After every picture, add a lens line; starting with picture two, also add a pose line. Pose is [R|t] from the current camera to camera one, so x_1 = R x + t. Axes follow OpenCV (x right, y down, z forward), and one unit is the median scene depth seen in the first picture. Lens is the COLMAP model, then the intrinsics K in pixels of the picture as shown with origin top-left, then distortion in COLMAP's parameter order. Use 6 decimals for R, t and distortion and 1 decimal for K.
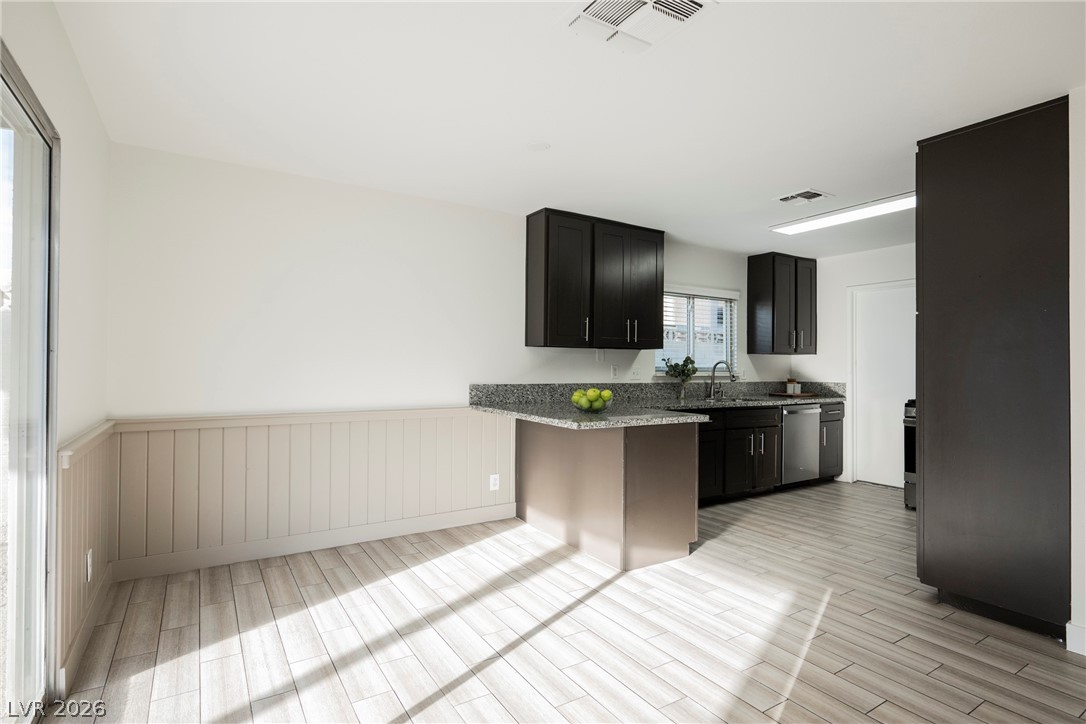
lens RADIAL K [[550.4, 0, 542.3], [0, 550.4, 361.3], [0, 0, 1]] dist [0.002055, -0.000211]
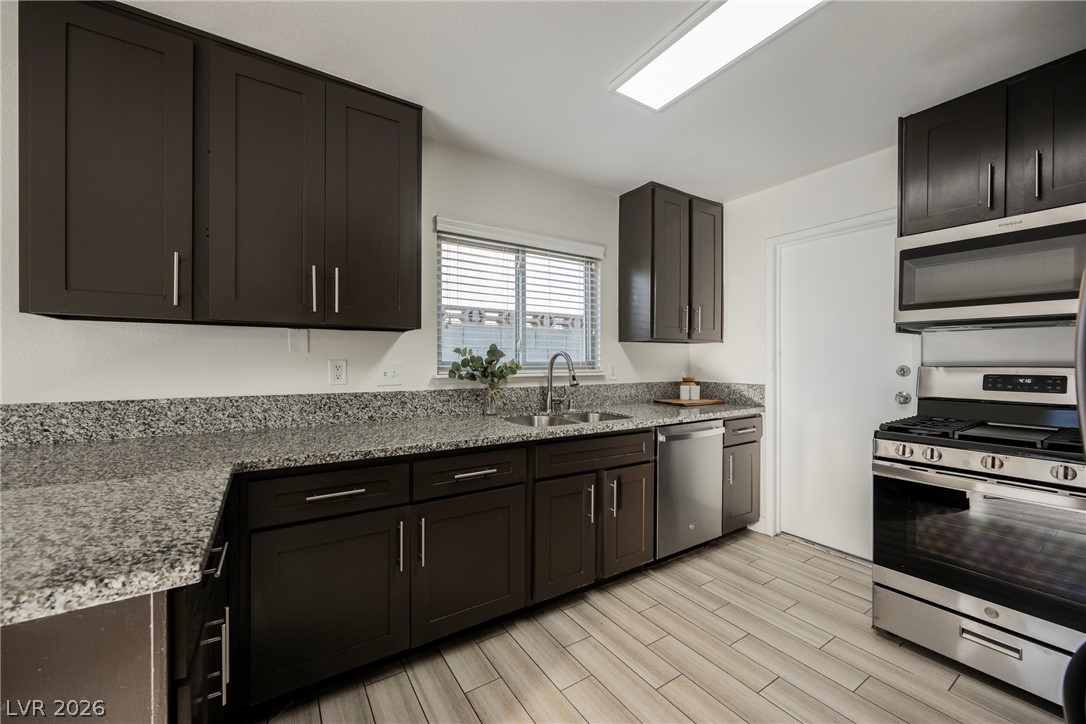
lens RADIAL K [[426.7, 0, 542.9], [0, 426.7, 360.5], [0, 0, 1]] dist [-0.000033, -0.001023]
pose [[0.999907, -0.004213, 0.012946, 0.286614], [0.004076, 0.999936, 0.010578, 0.003538], [-0.012990, -0.010524, 0.999860, 0.506094]]
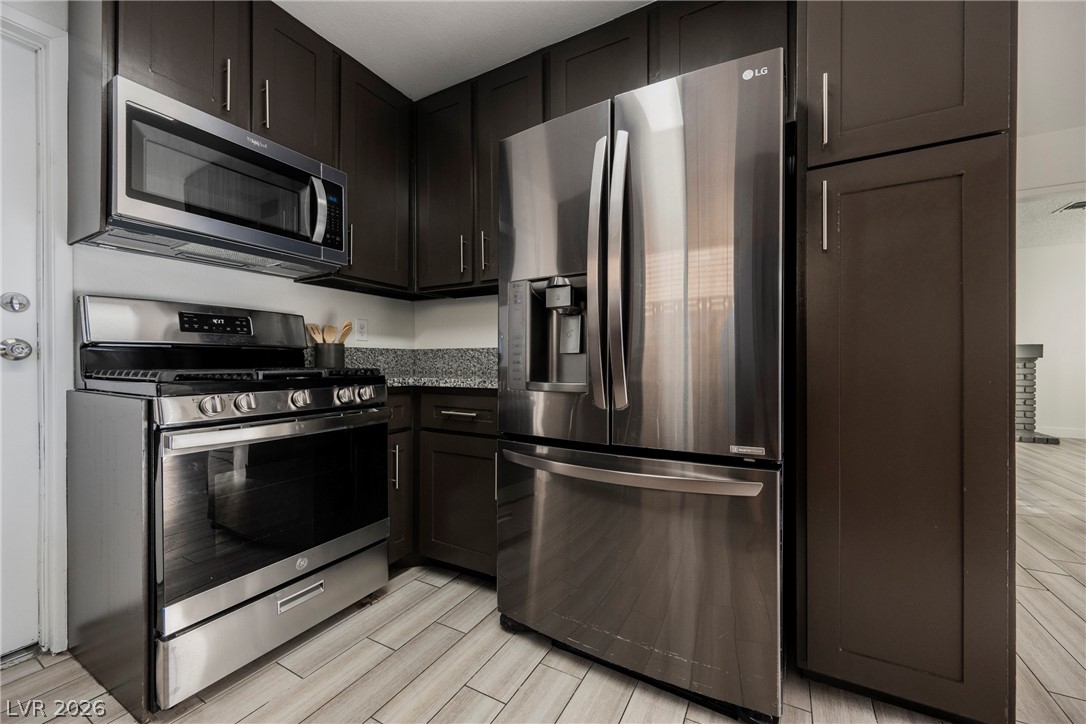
lens RADIAL K [[426.7, 0, 544.7], [0, 426.7, 362.4], [0, 0, 1]] dist [-0.000033, -0.001023]
pose [[-0.480570, -0.003942, 0.876948, 0.290535], [-0.007258, 0.999974, 0.000518, 0.051734], [-0.876926, -0.006116, -0.480586, 0.777030]]
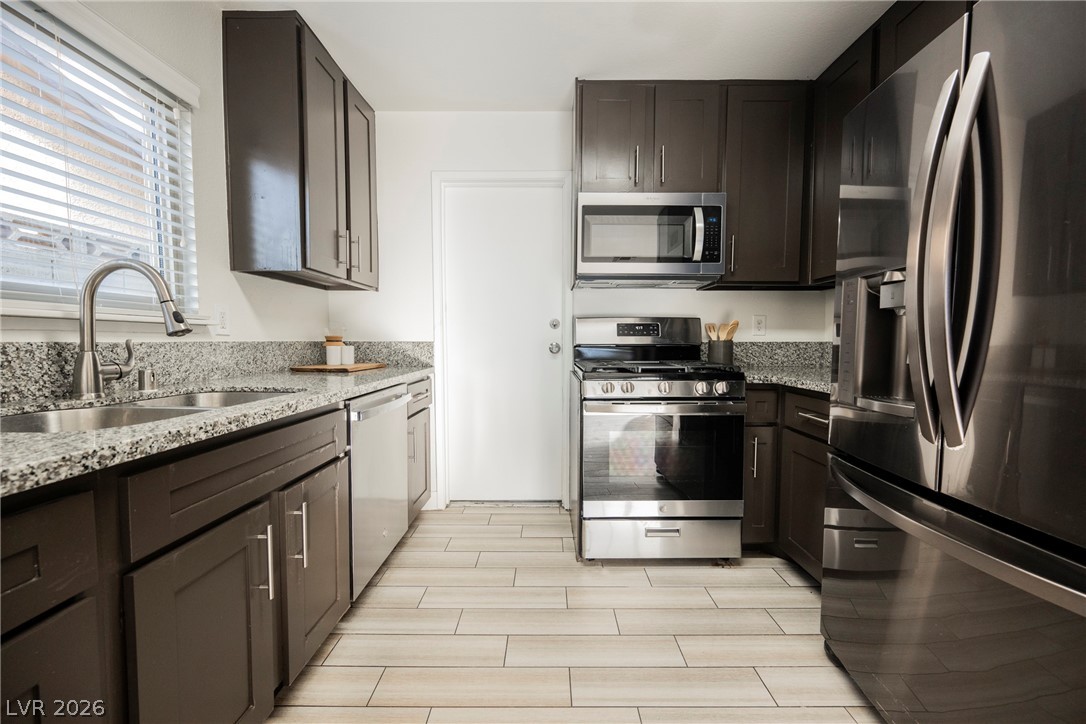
lens RADIAL K [[426.7, 0, 550.4], [0, 426.7, 361.7], [0, 0, 1]] dist [-0.000033, -0.001023]
pose [[0.535439, -0.048824, 0.843161, 0.246922], [-0.005139, 0.998121, 0.061060, 0.033136], [-0.844558, -0.037027, 0.534182, 0.676947]]
